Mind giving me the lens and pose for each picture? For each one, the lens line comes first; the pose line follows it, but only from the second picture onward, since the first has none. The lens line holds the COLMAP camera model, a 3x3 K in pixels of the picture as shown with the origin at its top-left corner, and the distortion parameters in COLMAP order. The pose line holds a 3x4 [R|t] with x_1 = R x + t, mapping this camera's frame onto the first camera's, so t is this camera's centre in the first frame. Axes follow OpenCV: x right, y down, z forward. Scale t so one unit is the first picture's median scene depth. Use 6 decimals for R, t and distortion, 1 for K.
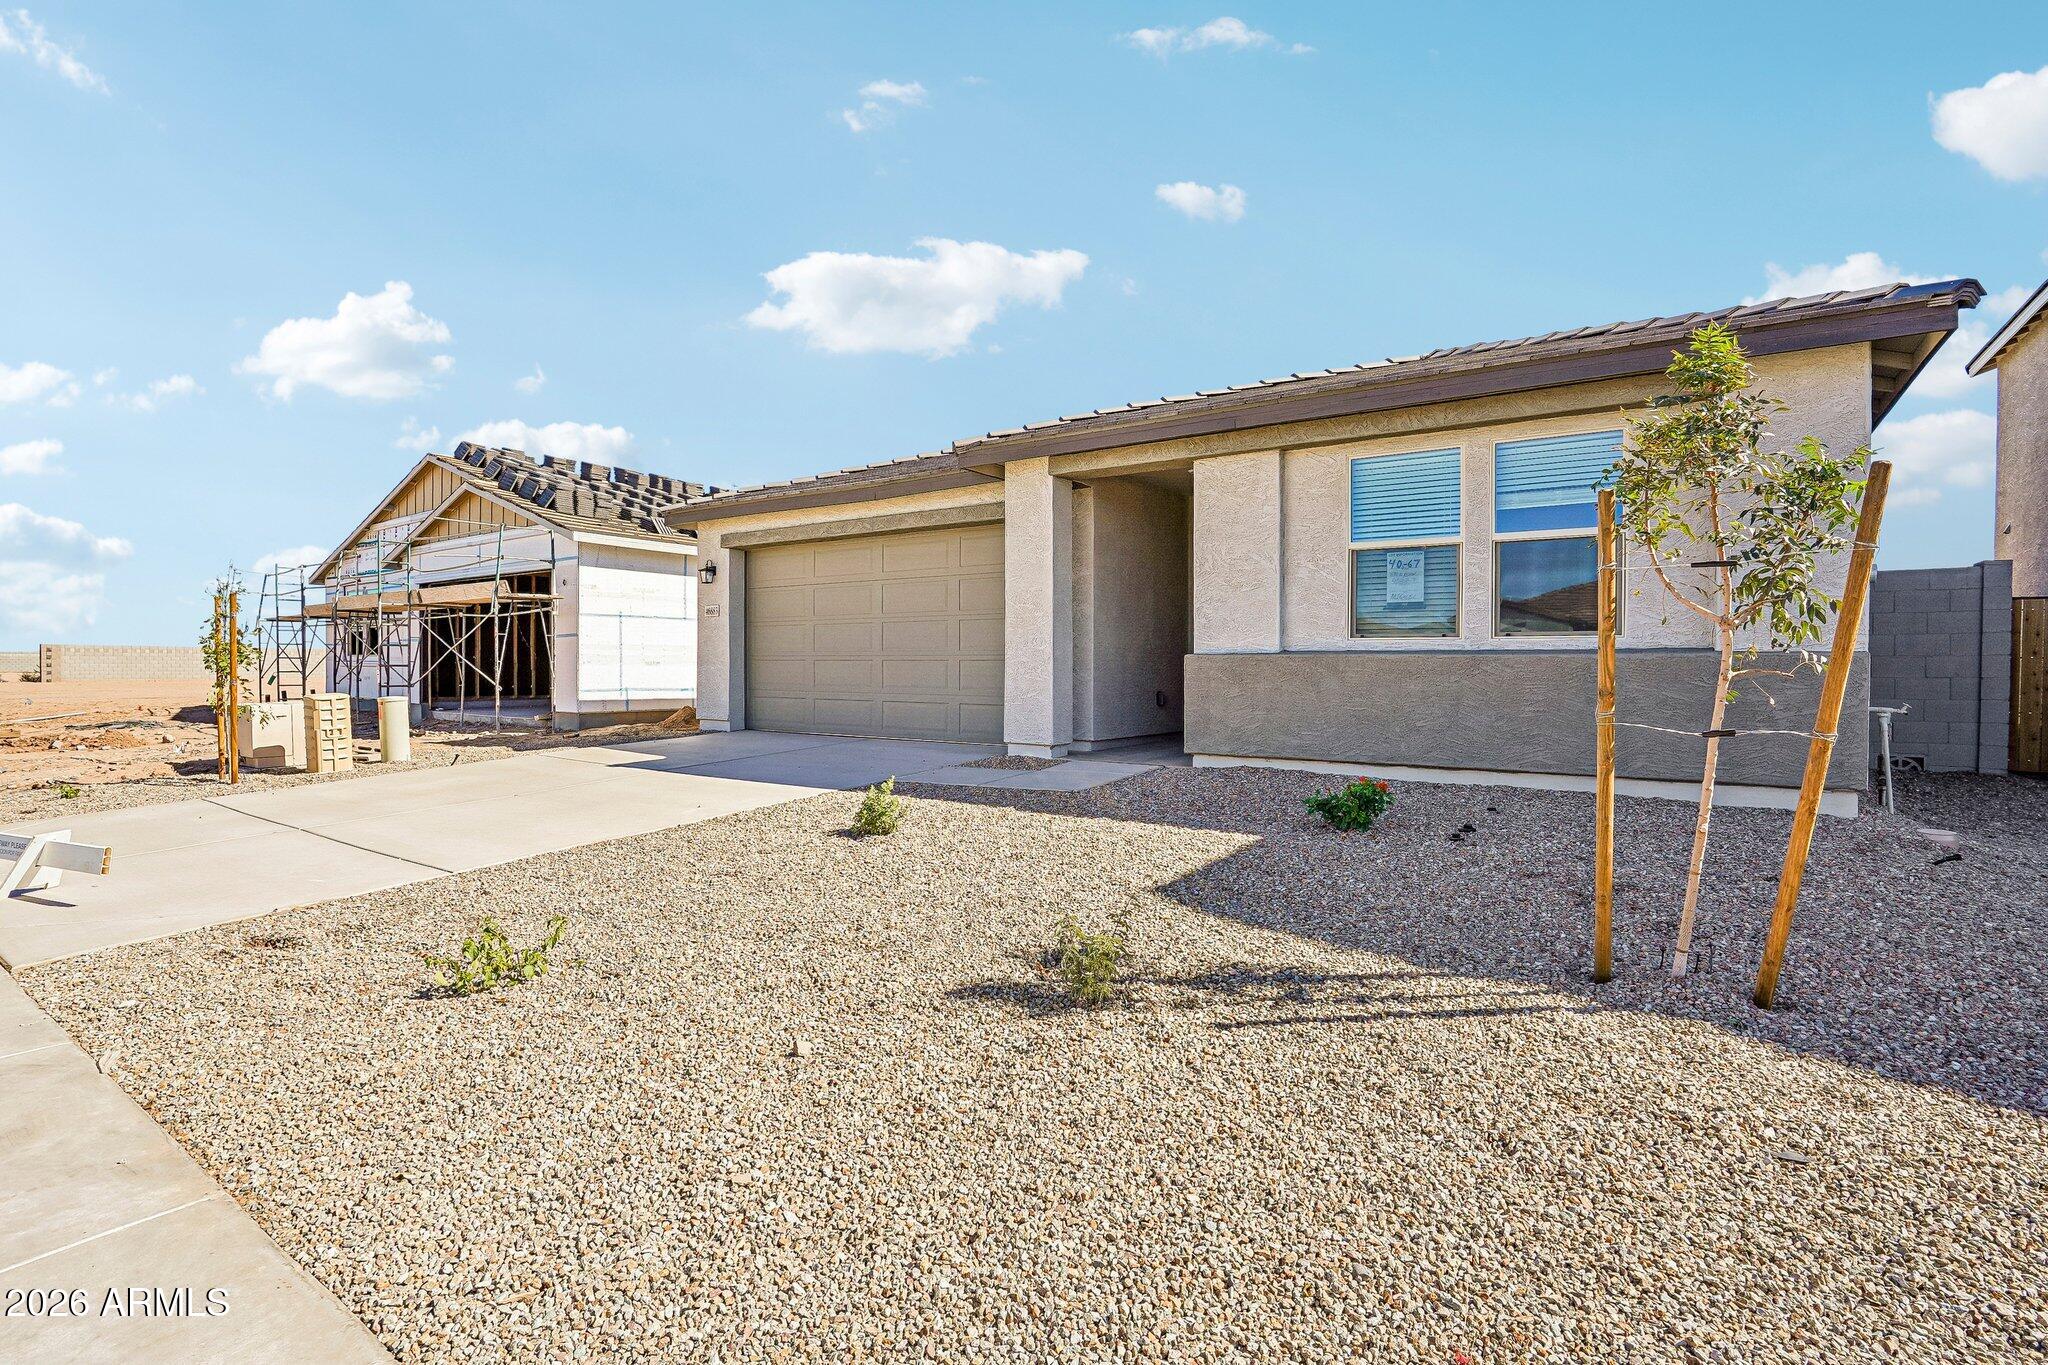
lens RADIAL K [[982.5, 0, 1013.7], [0, 982.5, 672.6], [0, 0, 1]] dist [-0.055633, 0.023036]
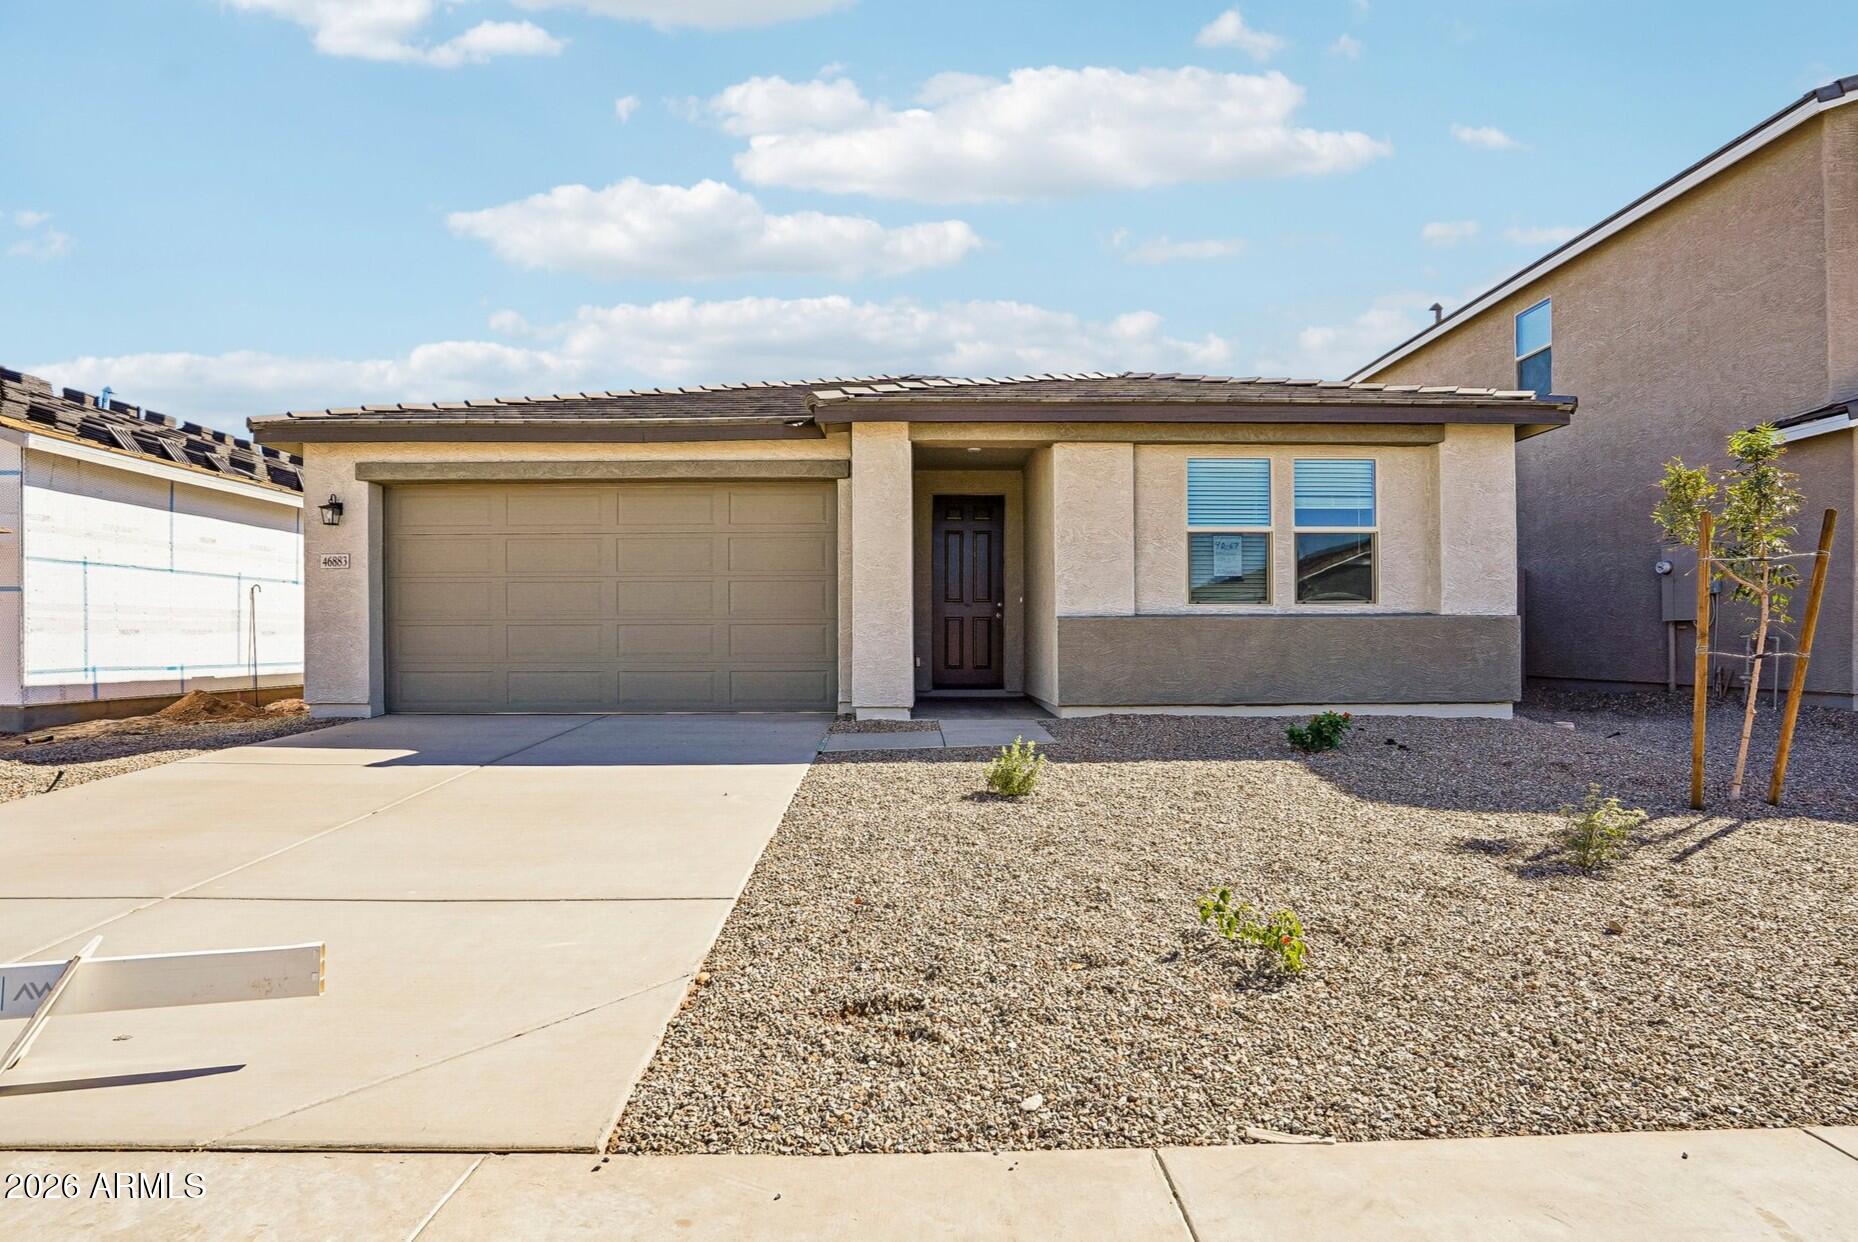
lens RADIAL K [[893.6, 0, 921.6], [0, 893.6, 629.3], [0, 0, 1]] dist [-0.049497, 0.023921]
pose [[0.805258, 0.004522, 0.592907, -0.559895], [0.010417, 0.999709, -0.021772, 0.016207], [-0.592833, 0.023708, 0.804976, 0.288254]]
